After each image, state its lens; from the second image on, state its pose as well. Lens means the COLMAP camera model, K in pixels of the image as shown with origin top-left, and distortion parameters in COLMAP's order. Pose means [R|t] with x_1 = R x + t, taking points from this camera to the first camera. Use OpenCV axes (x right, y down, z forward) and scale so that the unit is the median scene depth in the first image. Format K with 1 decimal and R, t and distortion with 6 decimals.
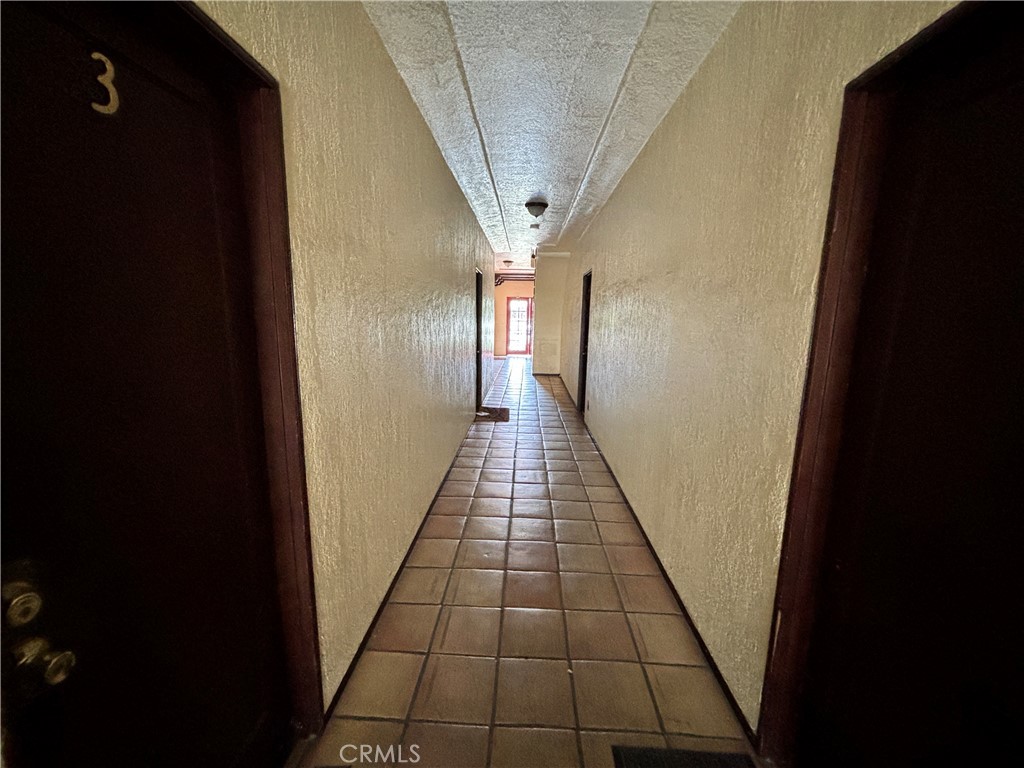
lens RADIAL K [[411.1, 0, 508.6], [0, 411.1, 386.8], [0, 0, 1]] dist [0.003368, 0.000774]
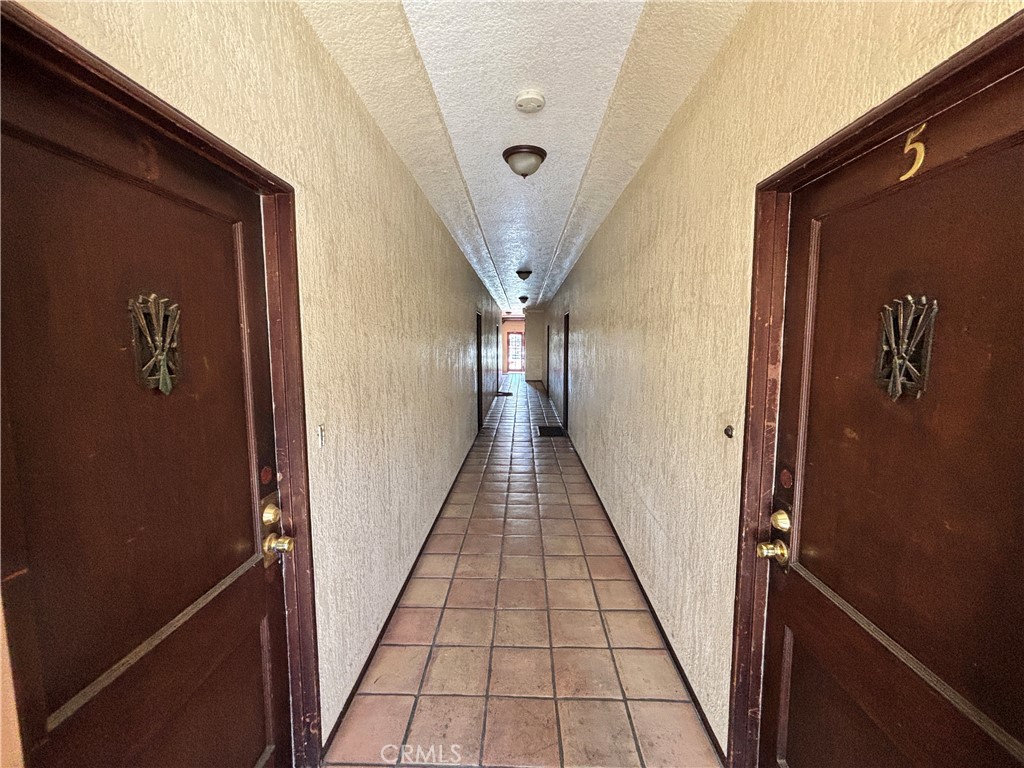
lens RADIAL K [[411.1, 0, 513.0], [0, 411.1, 382.3], [0, 0, 1]] dist [0.003368, 0.000774]
pose [[0.999701, -0.014987, 0.019305, -0.015984], [0.016369, 0.997158, -0.073543, 0.073866], [-0.018148, 0.073837, 0.997105, -0.478711]]
